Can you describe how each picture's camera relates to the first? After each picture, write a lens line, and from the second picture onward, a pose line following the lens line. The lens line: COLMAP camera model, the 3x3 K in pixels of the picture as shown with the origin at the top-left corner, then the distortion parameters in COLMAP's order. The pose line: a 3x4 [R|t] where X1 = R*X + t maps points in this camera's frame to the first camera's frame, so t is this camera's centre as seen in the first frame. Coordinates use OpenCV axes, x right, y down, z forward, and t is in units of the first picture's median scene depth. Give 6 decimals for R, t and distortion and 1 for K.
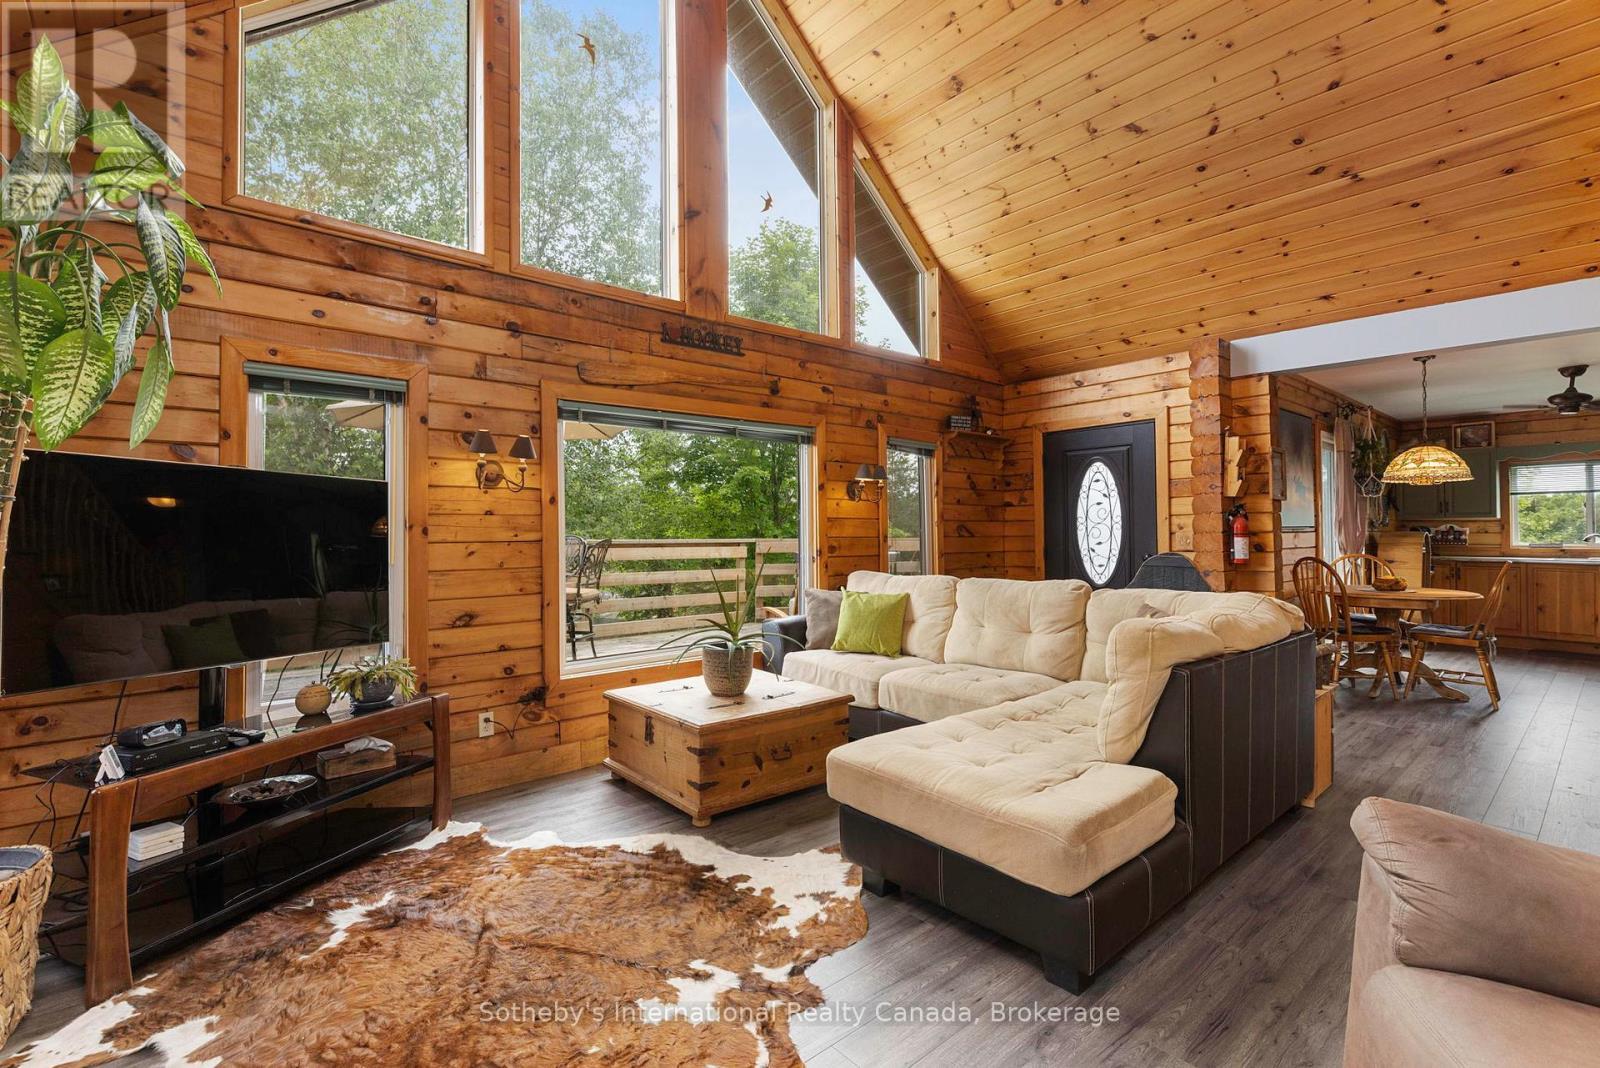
lens RADIAL K [[712.1, 0, 789.6], [0, 712.1, 525.9], [0, 0, 1]] dist [0.002650, 0.000320]
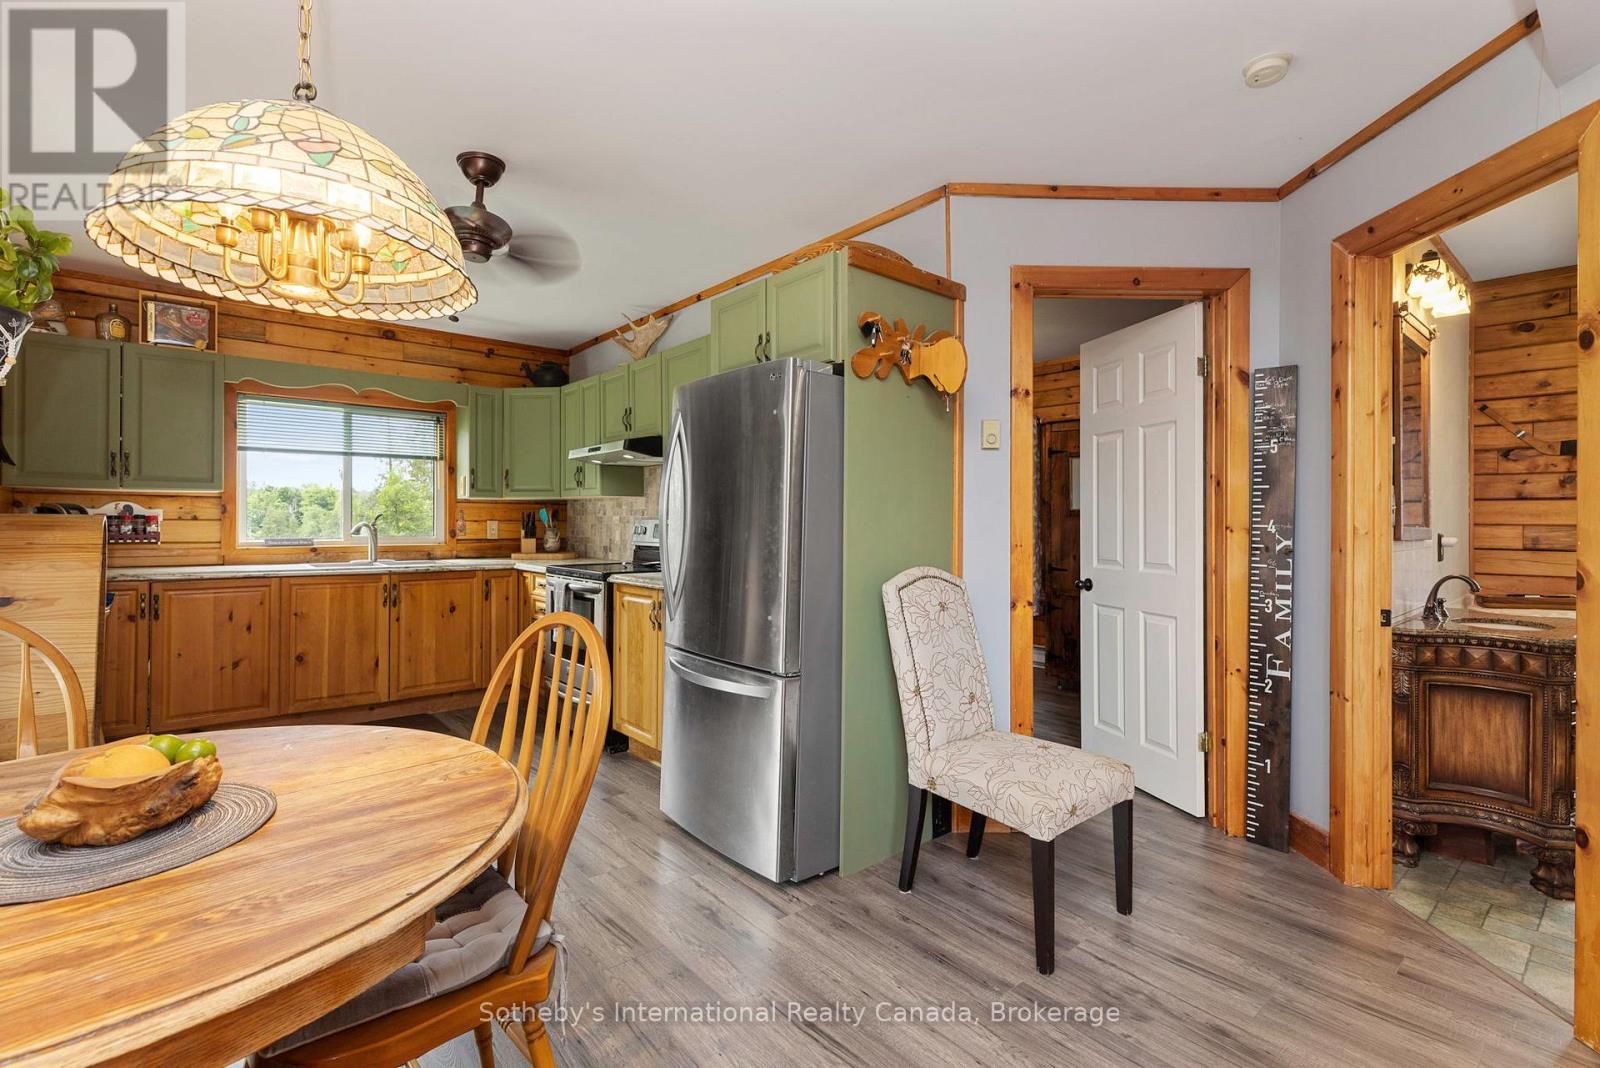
lens RADIAL K [[719.7, 0, 780.9], [0, 719.7, 518.4], [0, 0, 1]] dist [0.002860, 0.000651]
pose [[0.001411, 0.008749, 0.999961, 0.722145], [-0.012620, 0.999882, -0.008730, 0.012524], [-0.999919, -0.012607, 0.001521, 0.914443]]
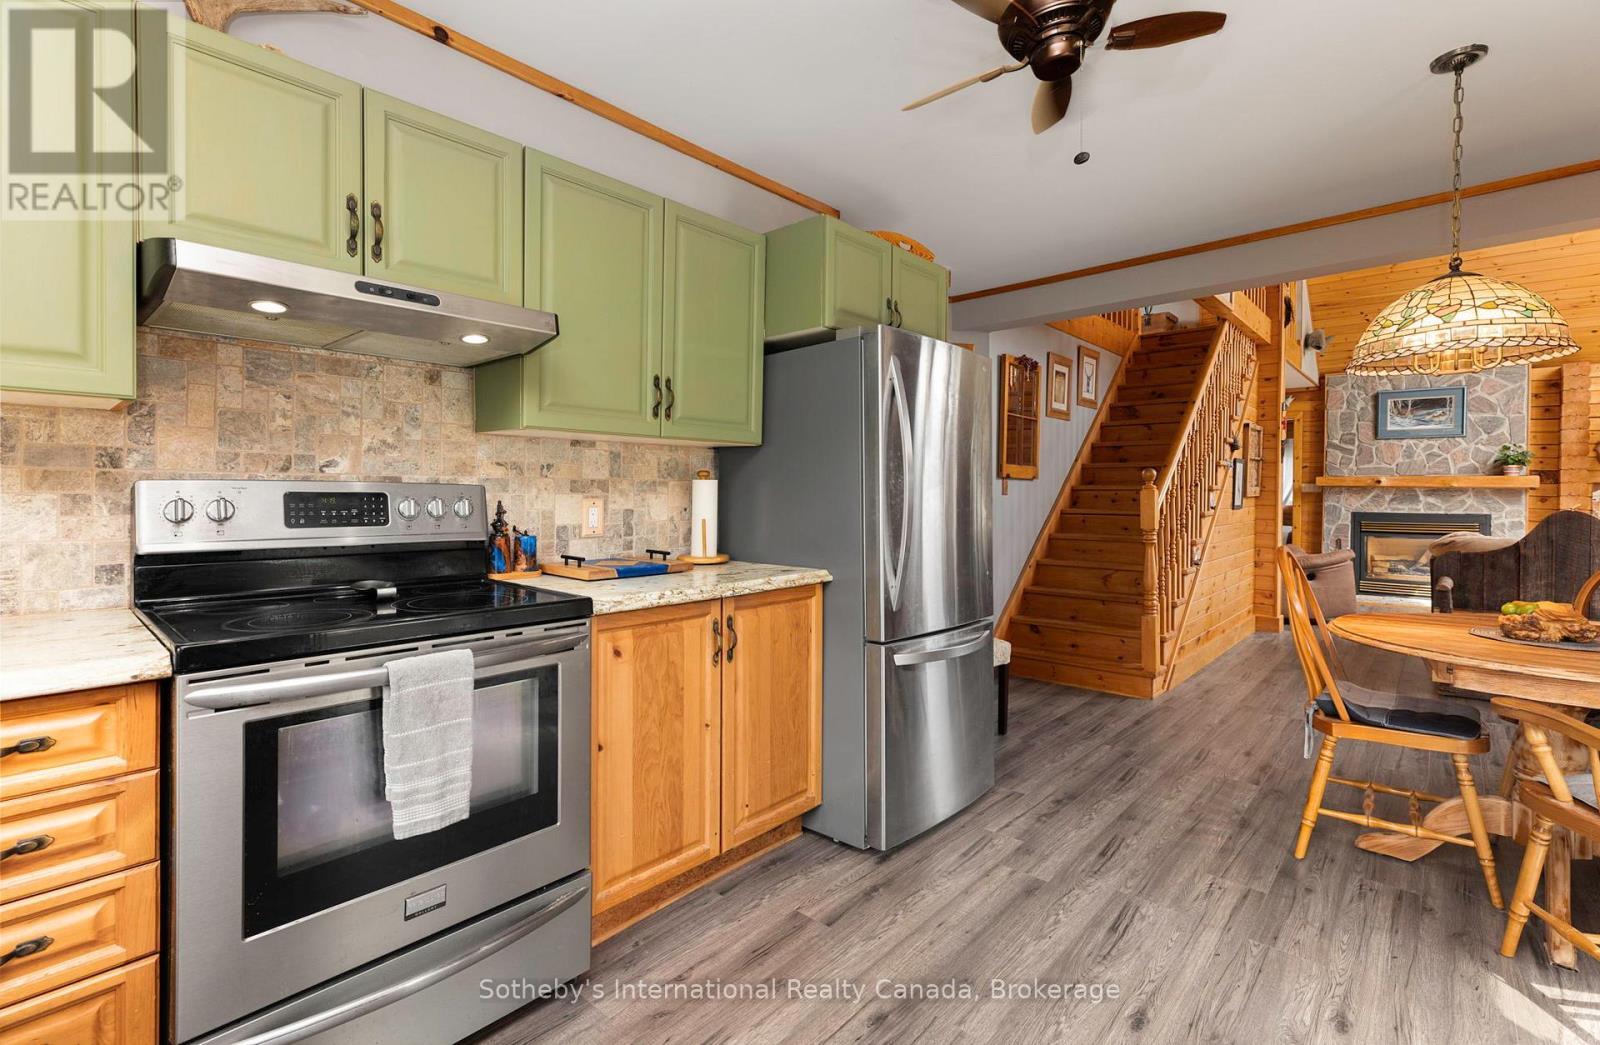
lens RADIAL K [[717.8, 0, 798.7], [0, 717.8, 495.3], [0, 0, 1]] dist [0.009086, 0.000190]
pose [[-0.990682, -0.003111, -0.136158, 1.404852], [-0.002700, 0.999991, -0.003200, 0.015578], [0.136167, -0.002802, -0.990682, 1.448485]]
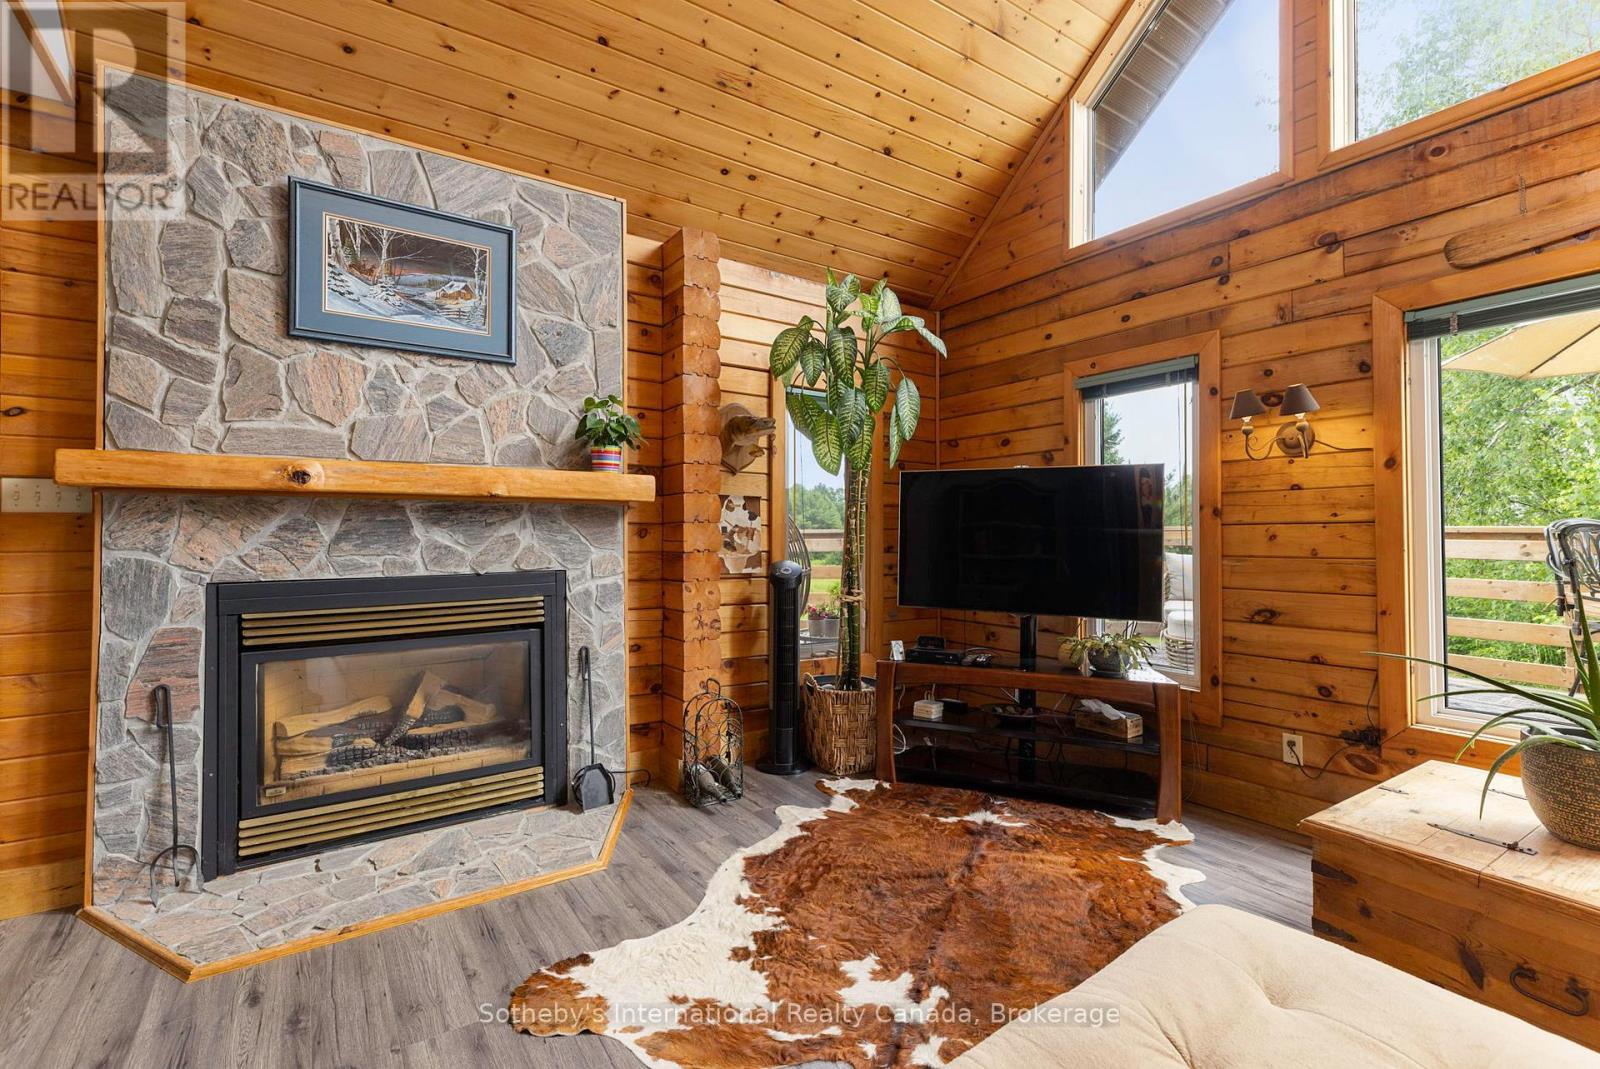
lens RADIAL K [[712.1, 0, 789.6], [0, 712.1, 526.4], [0, 0, 1]] dist [0.002650, 0.000320]
pose [[-0.106984, -0.004537, -0.994250, 0.338508], [0.015470, 0.999861, -0.006227, 0.017165], [0.994140, -0.016047, -0.106899, 0.401915]]
